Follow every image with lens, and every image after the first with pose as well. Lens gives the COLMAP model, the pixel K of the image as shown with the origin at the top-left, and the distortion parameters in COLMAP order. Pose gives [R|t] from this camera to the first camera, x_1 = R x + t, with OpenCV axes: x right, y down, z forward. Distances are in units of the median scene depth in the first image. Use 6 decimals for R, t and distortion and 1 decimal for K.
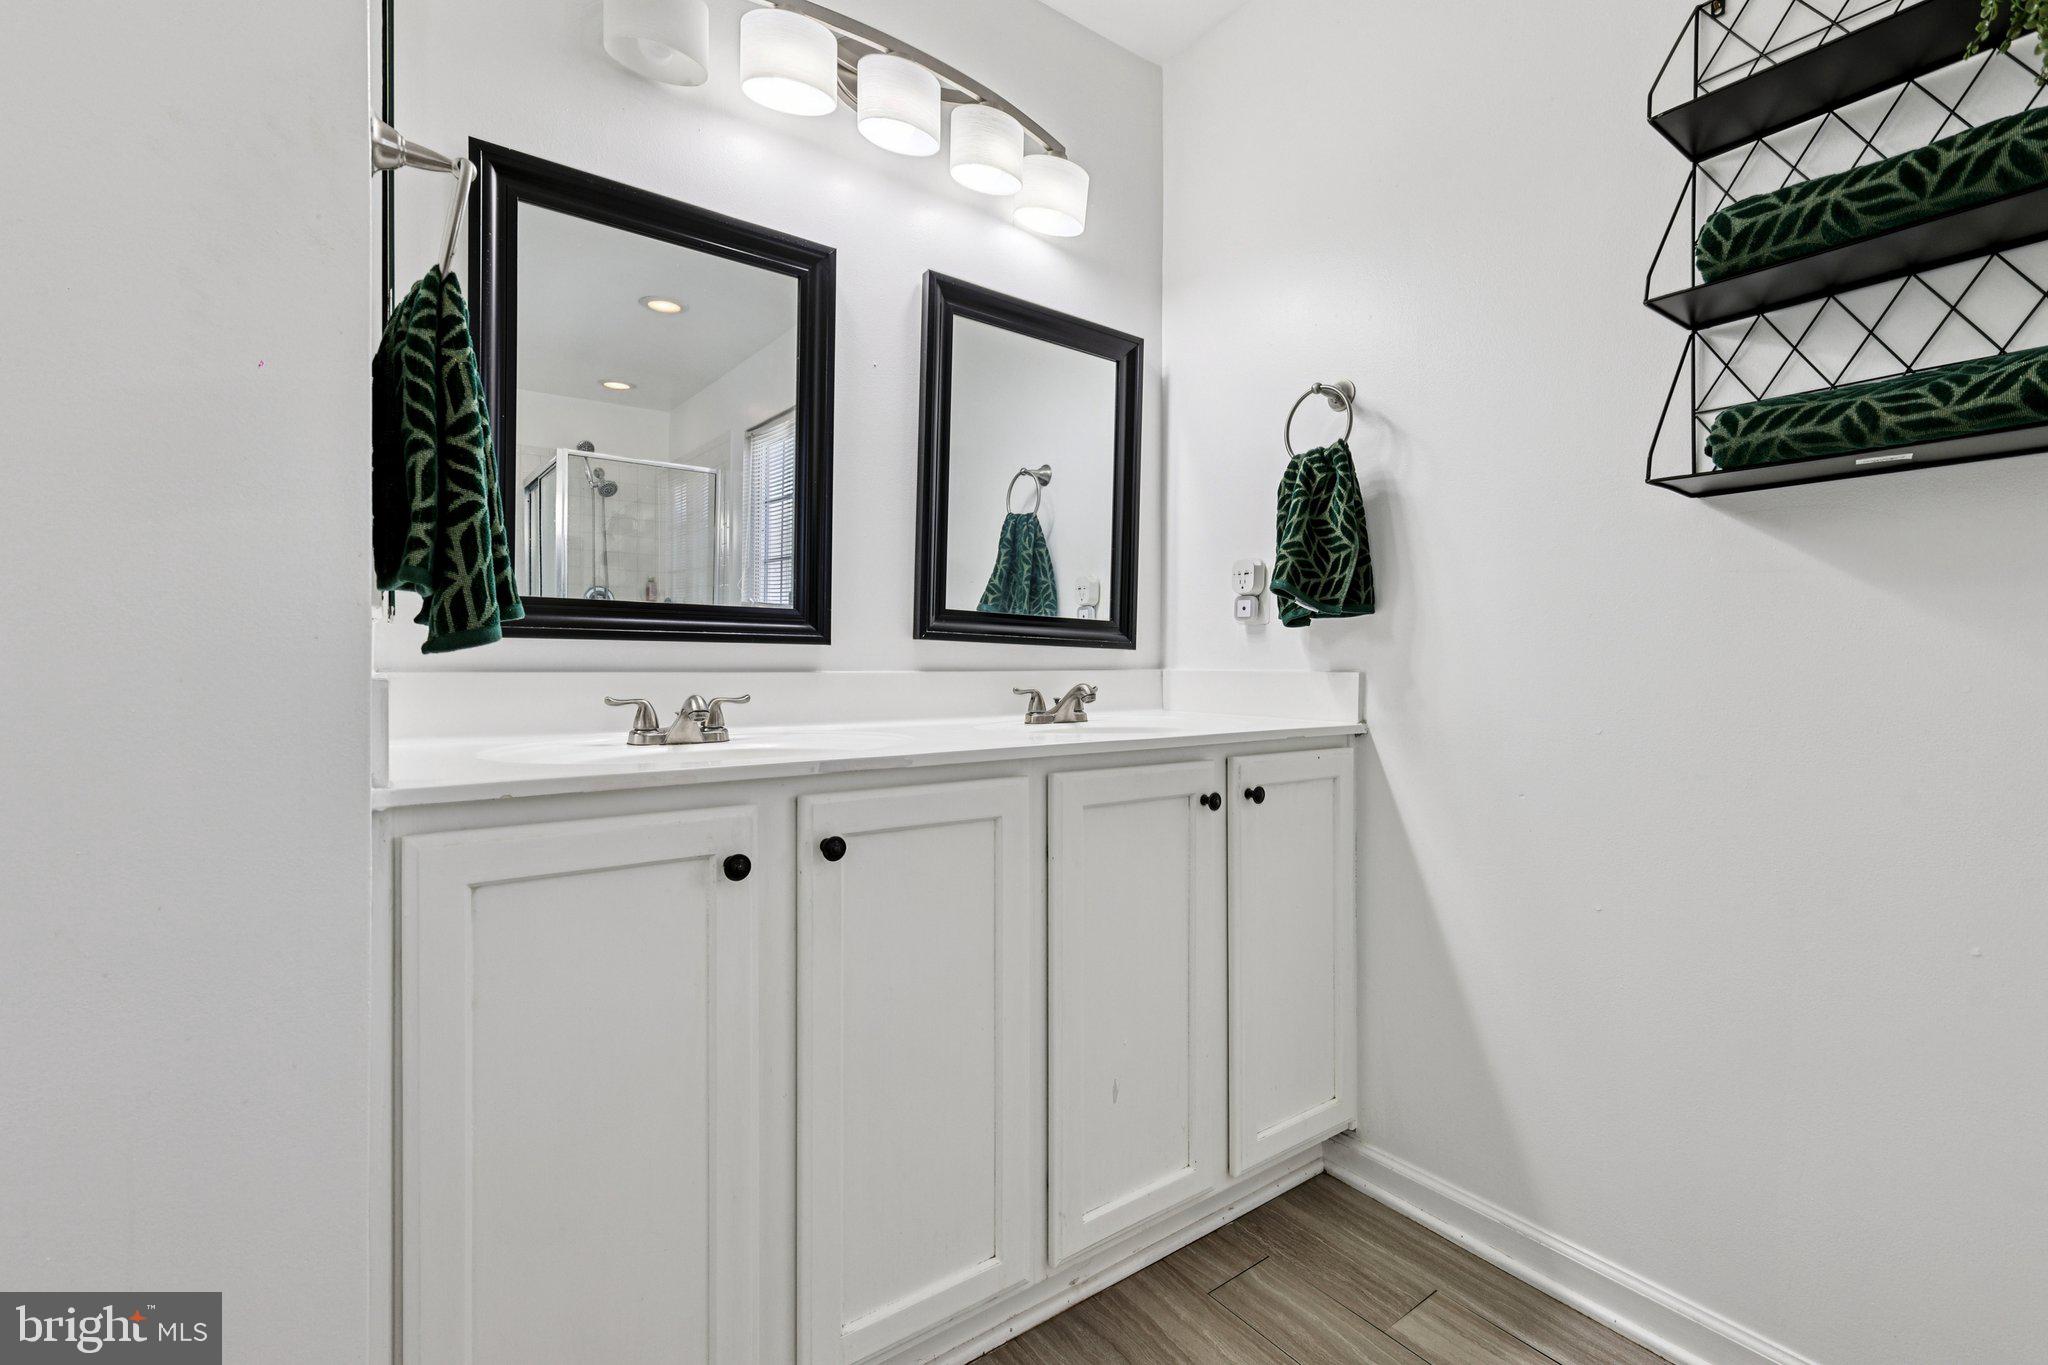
lens RADIAL K [[895.5, 0, 1020.9], [0, 895.5, 676.4], [0, 0, 1]] dist [0.001029, -0.000079]
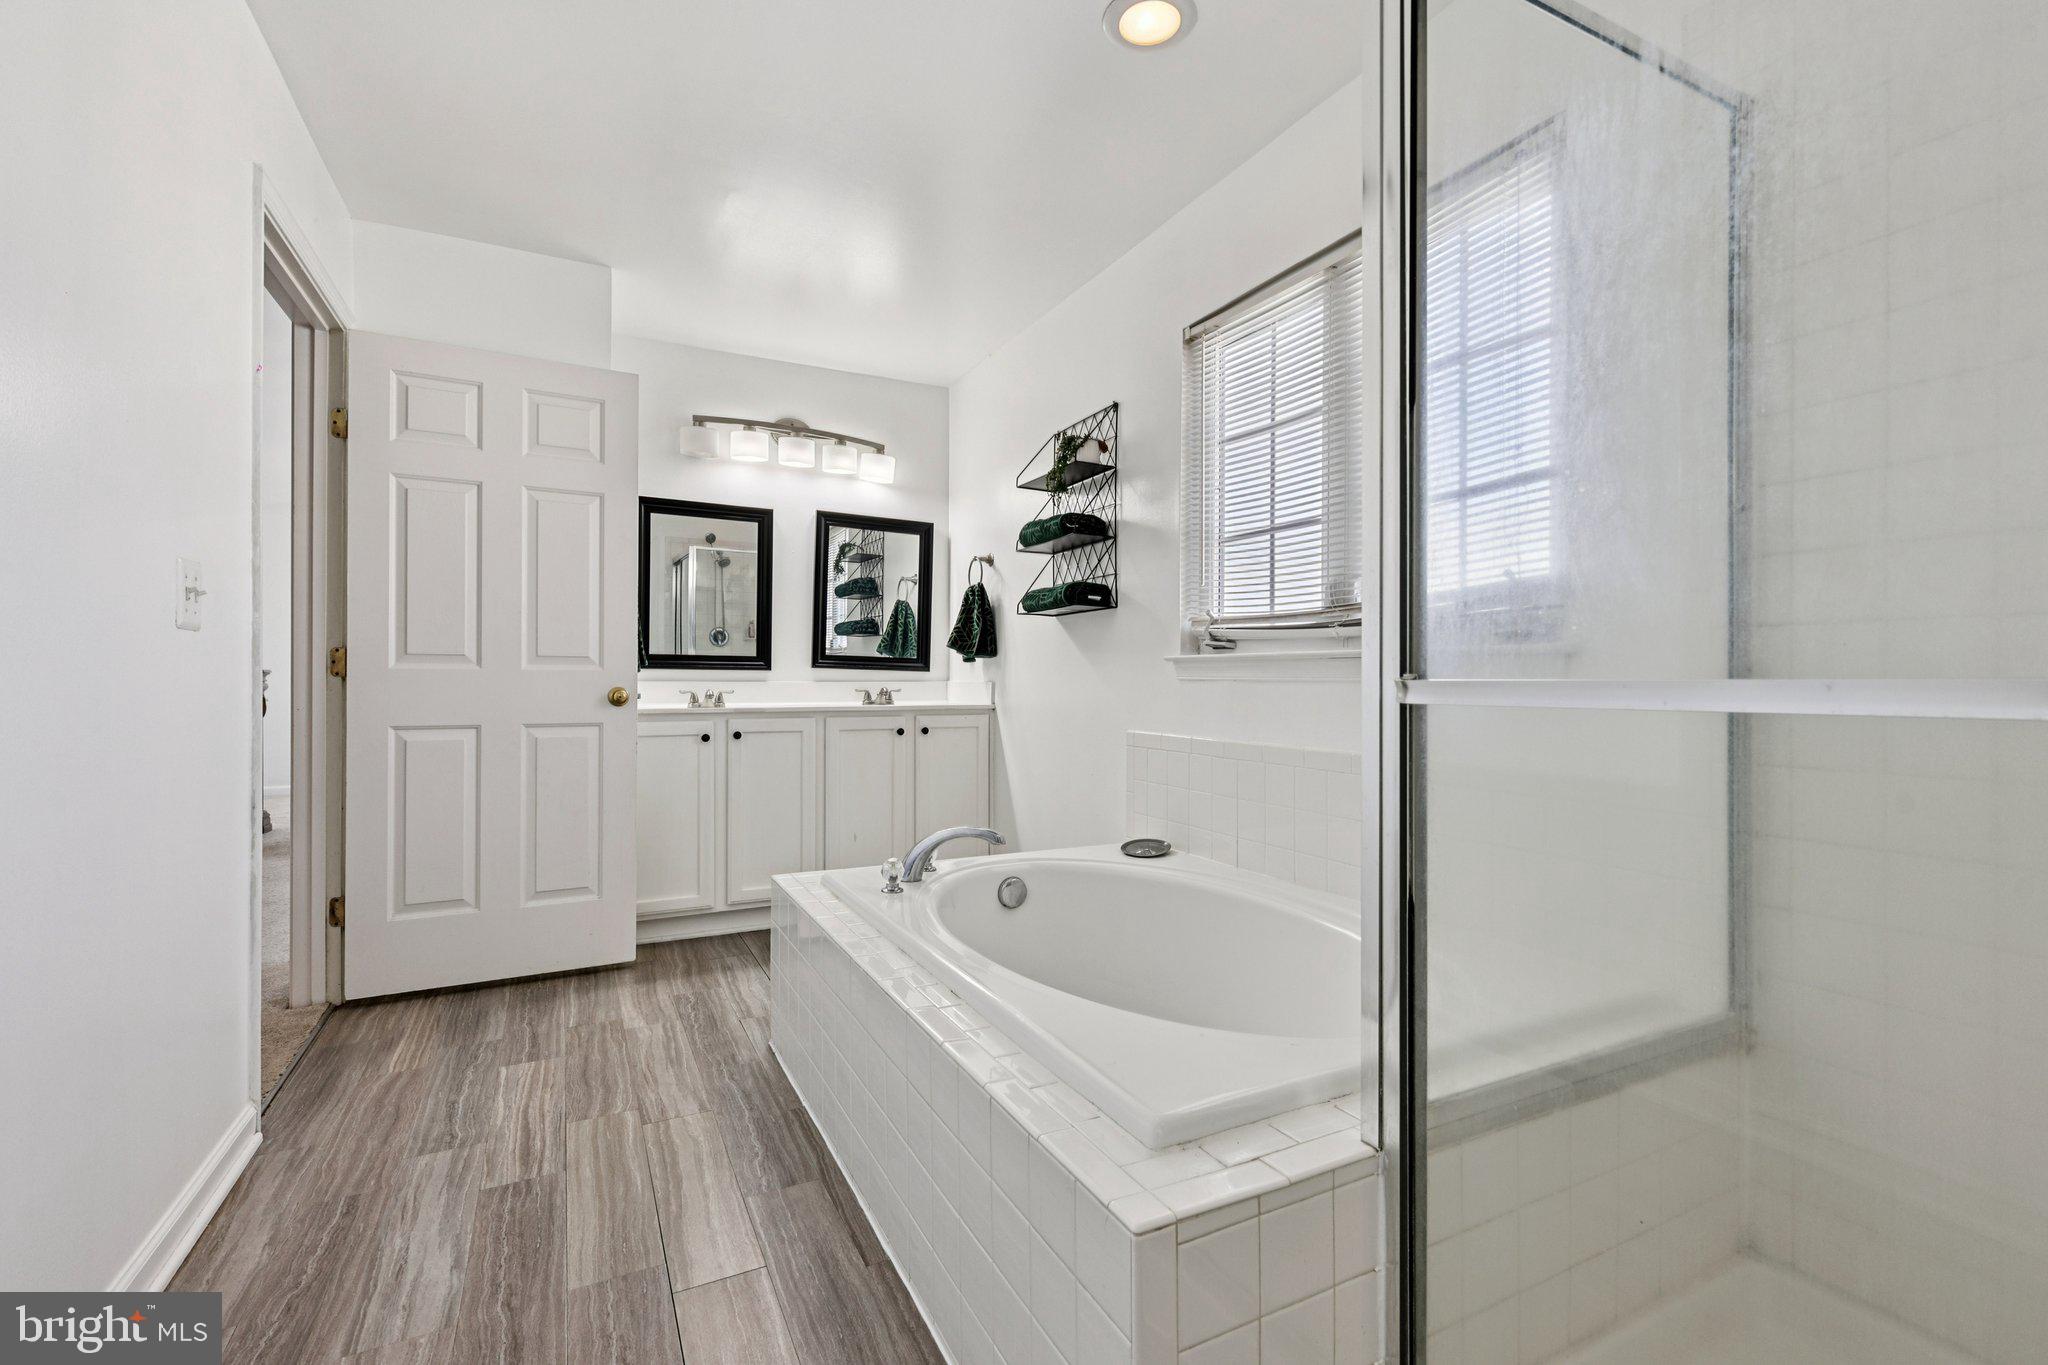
lens RADIAL K [[895.5, 0, 1020.9], [0, 895.5, 676.4], [0, 0, 1]] dist [0.001029, -0.000079]
pose [[0.988612, -0.001017, -0.150483, 0.798597], [-0.002025, 0.999797, -0.020059, 0.027518], [0.150473, 0.020135, 0.988409, -1.261297]]
